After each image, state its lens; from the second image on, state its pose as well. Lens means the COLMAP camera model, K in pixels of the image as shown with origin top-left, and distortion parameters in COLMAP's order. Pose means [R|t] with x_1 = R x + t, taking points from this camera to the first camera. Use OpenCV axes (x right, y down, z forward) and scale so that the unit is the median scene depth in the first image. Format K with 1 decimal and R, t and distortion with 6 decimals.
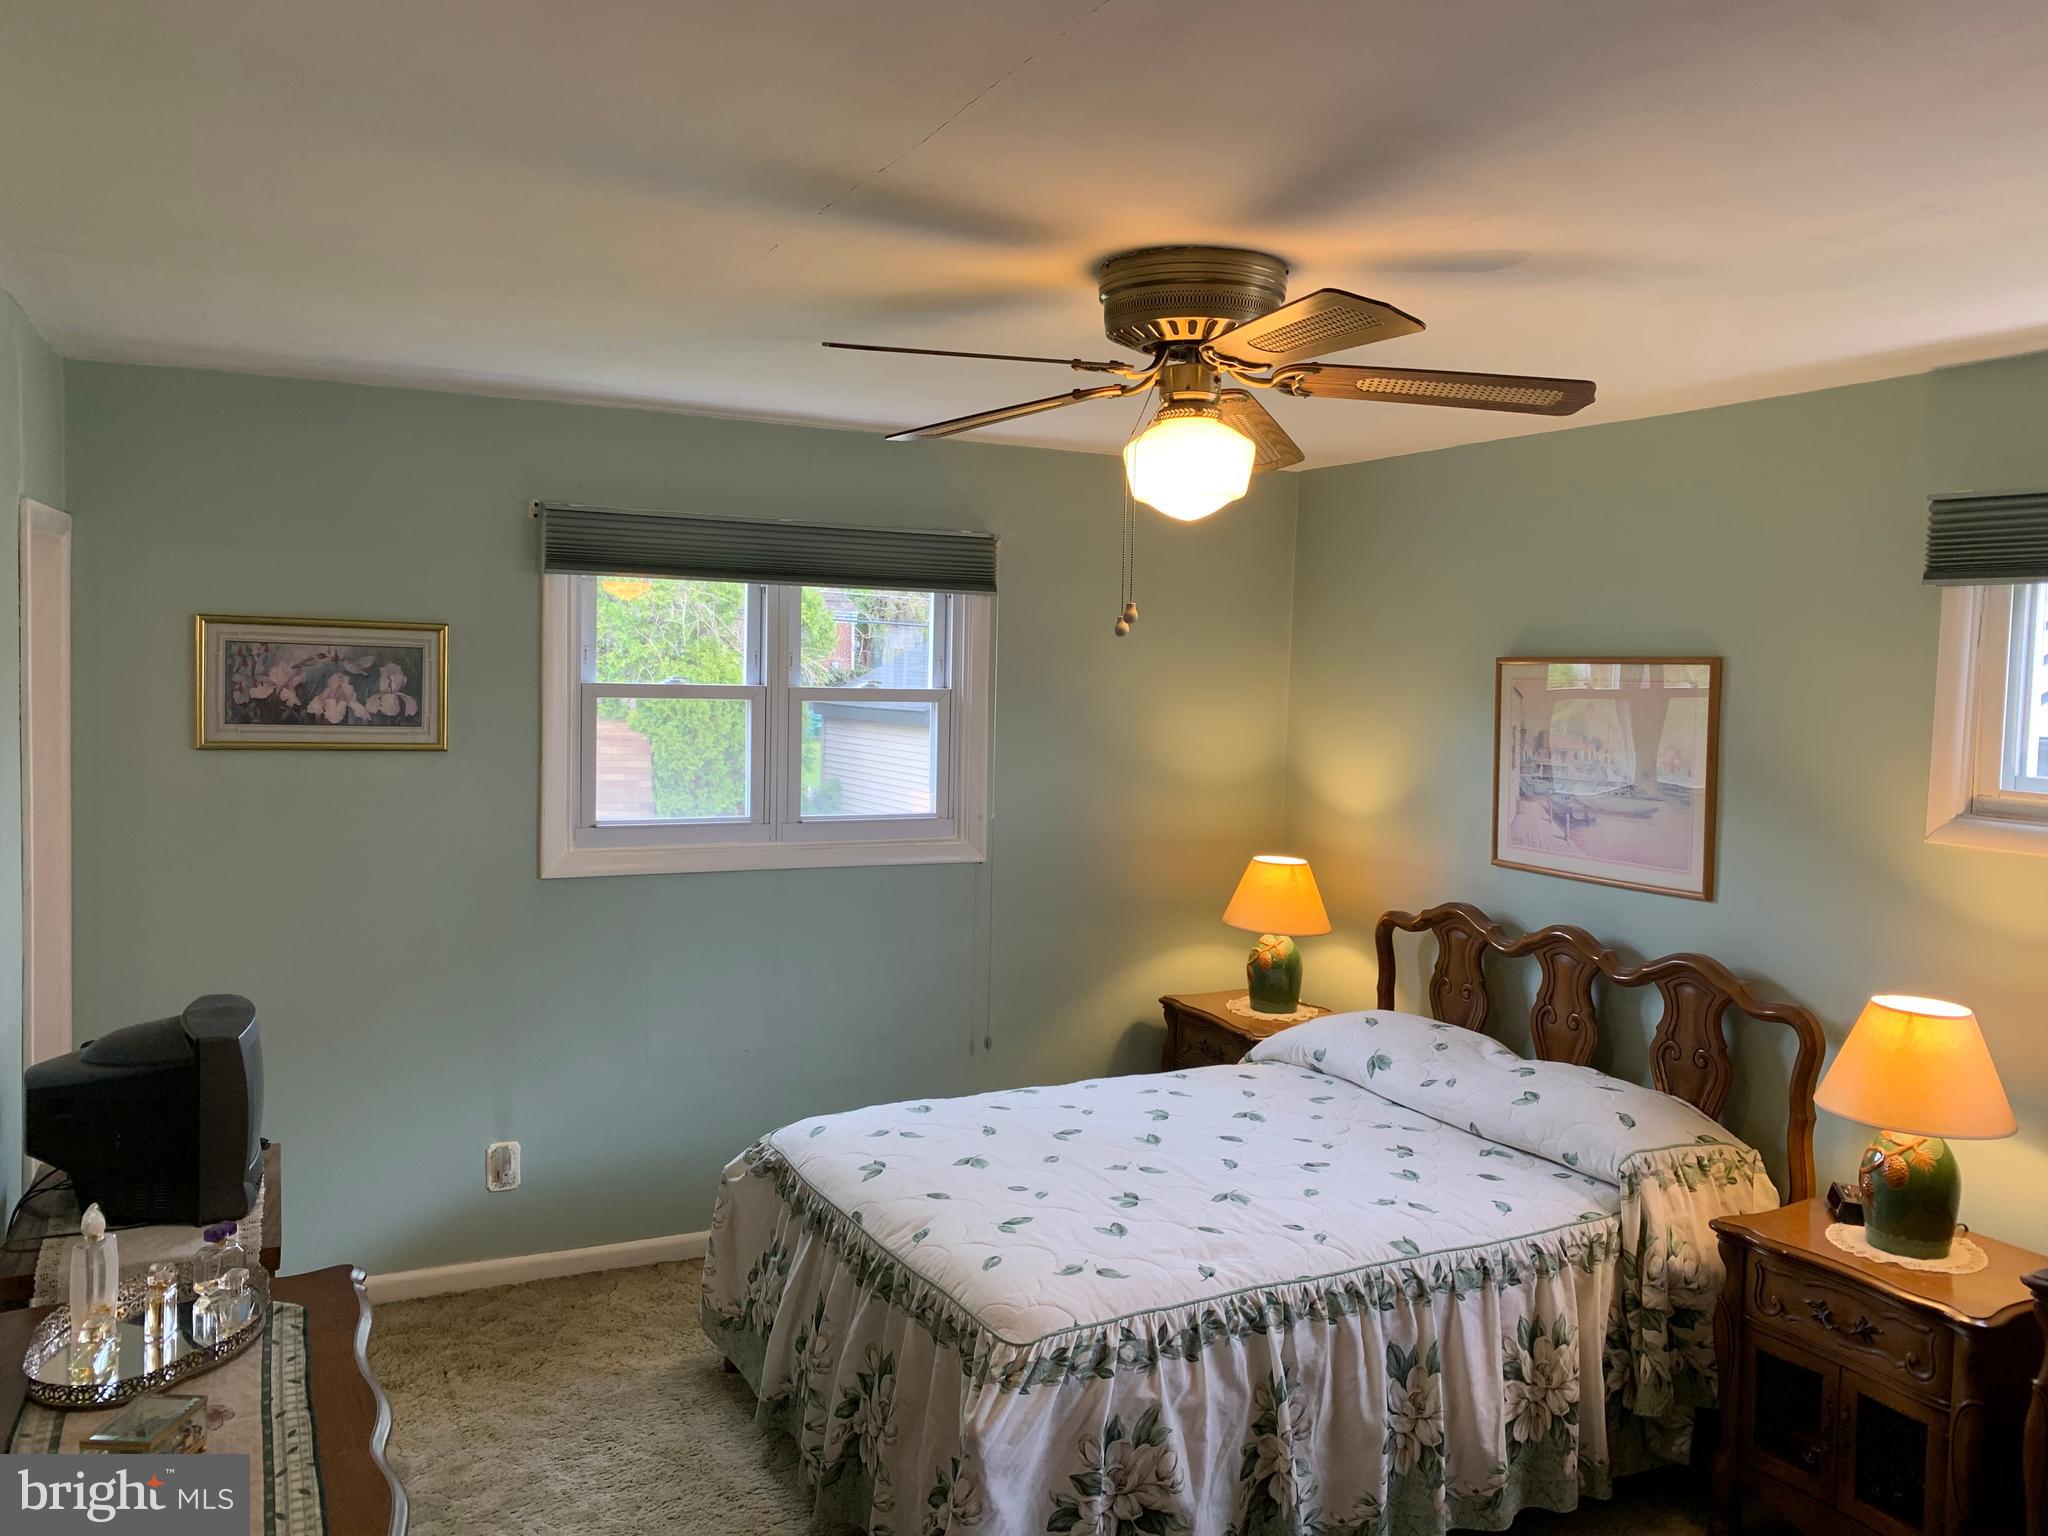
lens RADIAL K [[1578.9, 0, 1030.8], [0, 1578.9, 737.2], [0, 0, 1]] dist [0.033187, -0.050251]
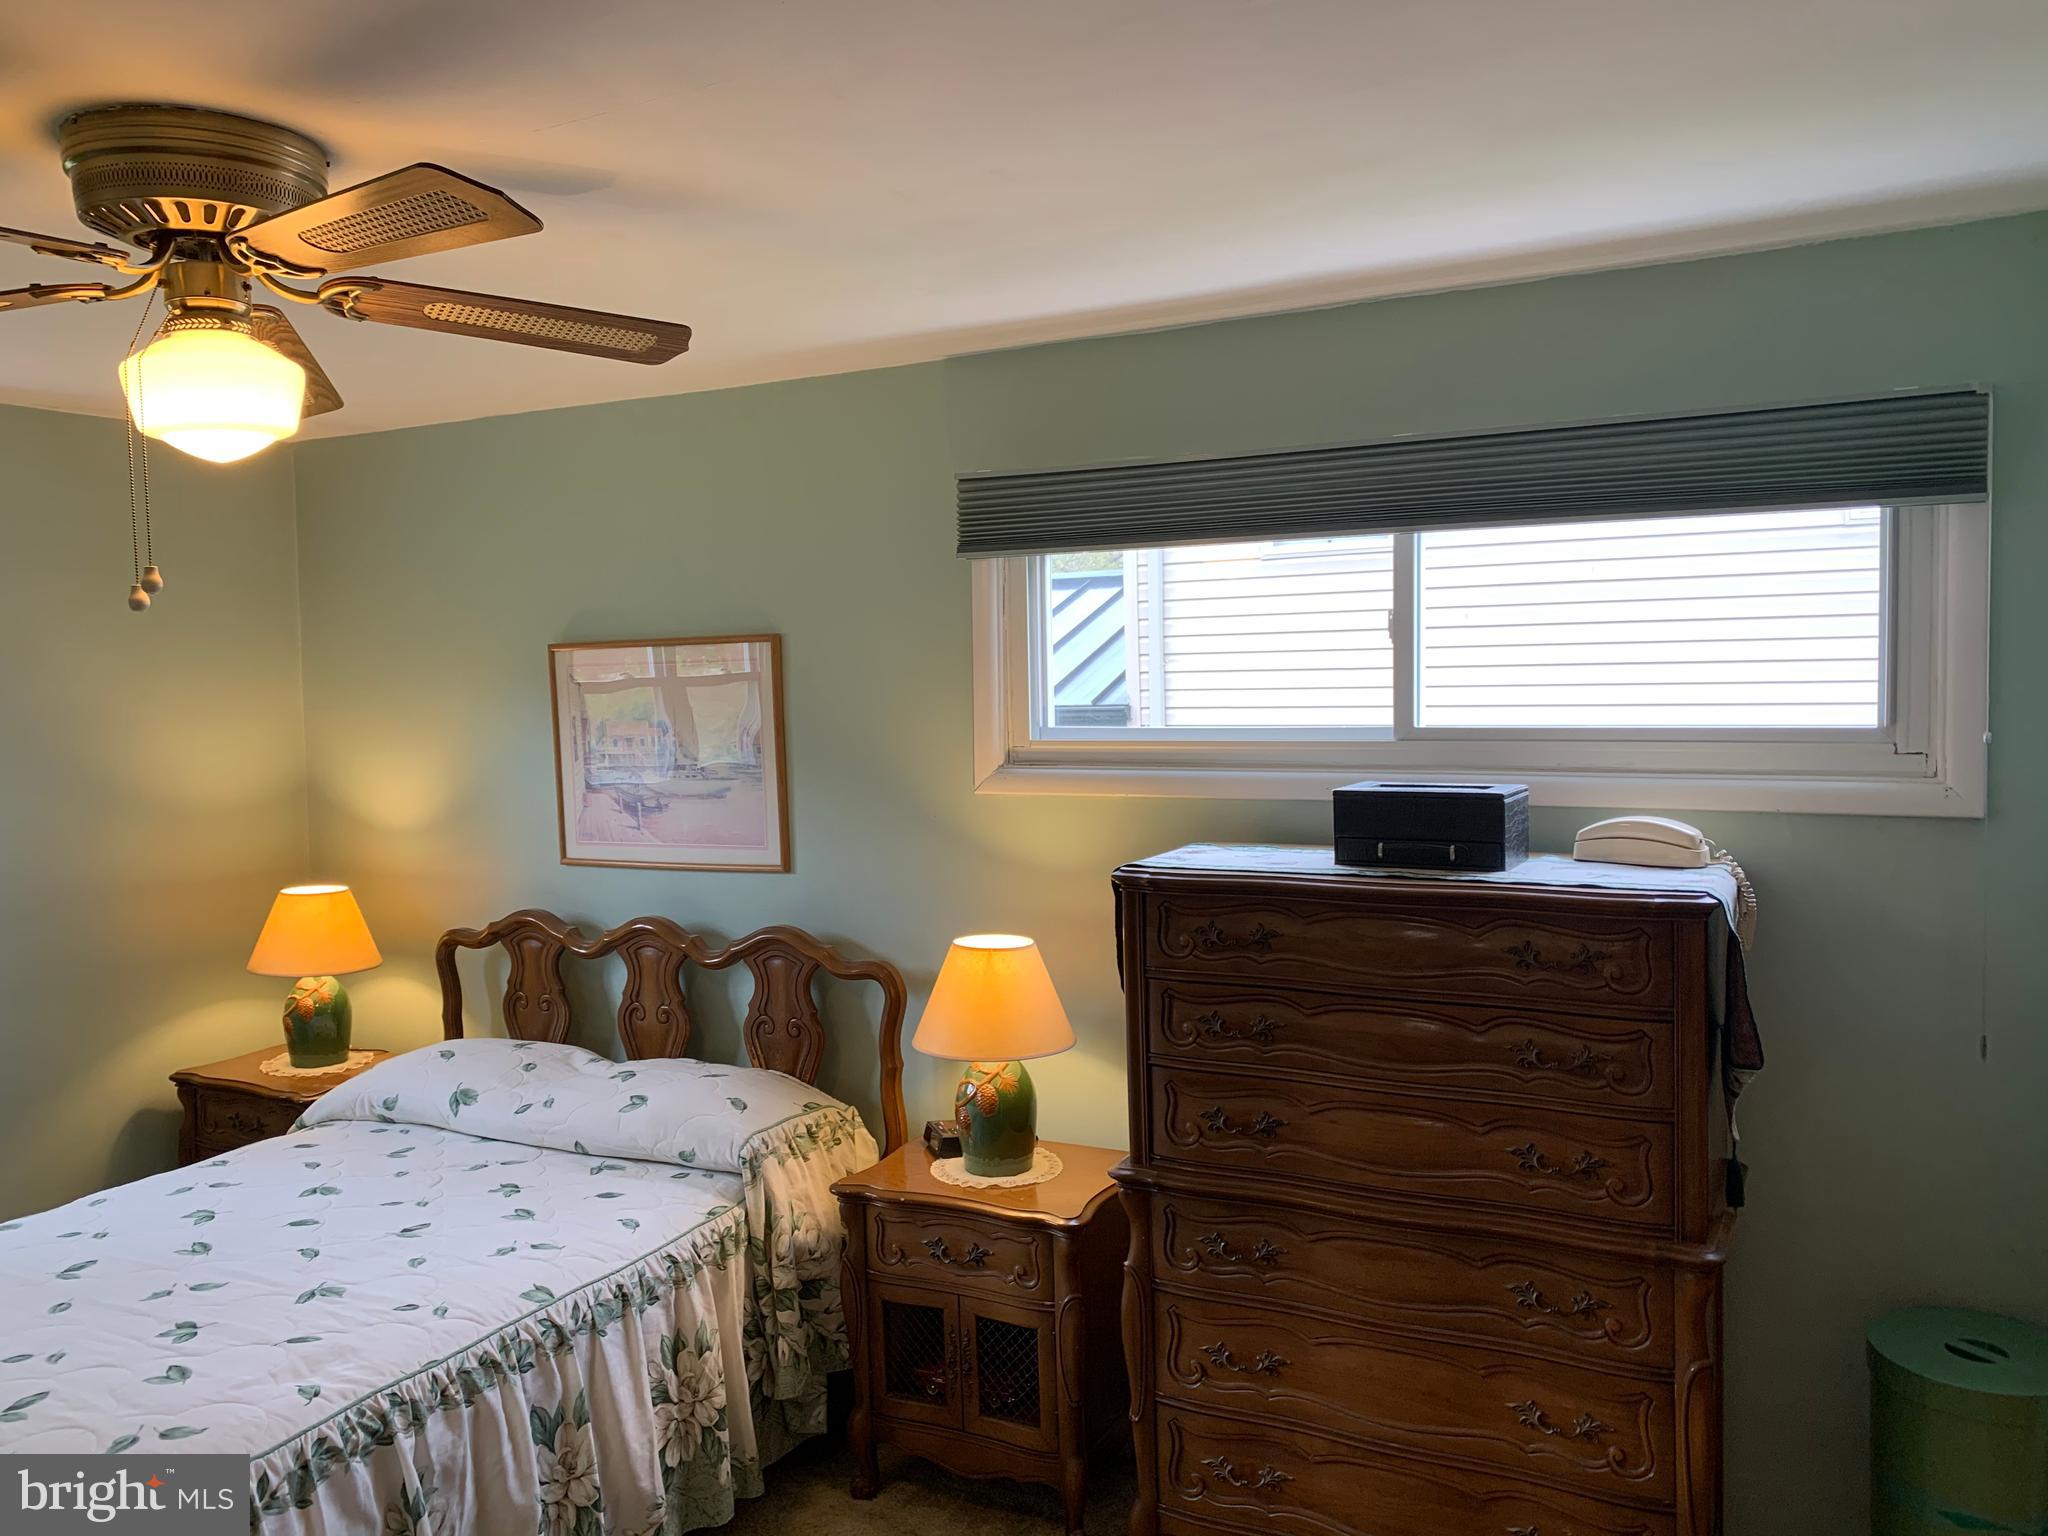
lens RADIAL K [[1578.9, 0, 1009.5], [0, 1578.9, 751.9], [0, 0, 1]] dist [0.033187, -0.050251]
pose [[0.815122, -0.073456, 0.574613, -0.036379], [0.071930, 0.997086, 0.025426, 0.012038], [-0.574806, 0.020606, 0.818030, 0.104606]]
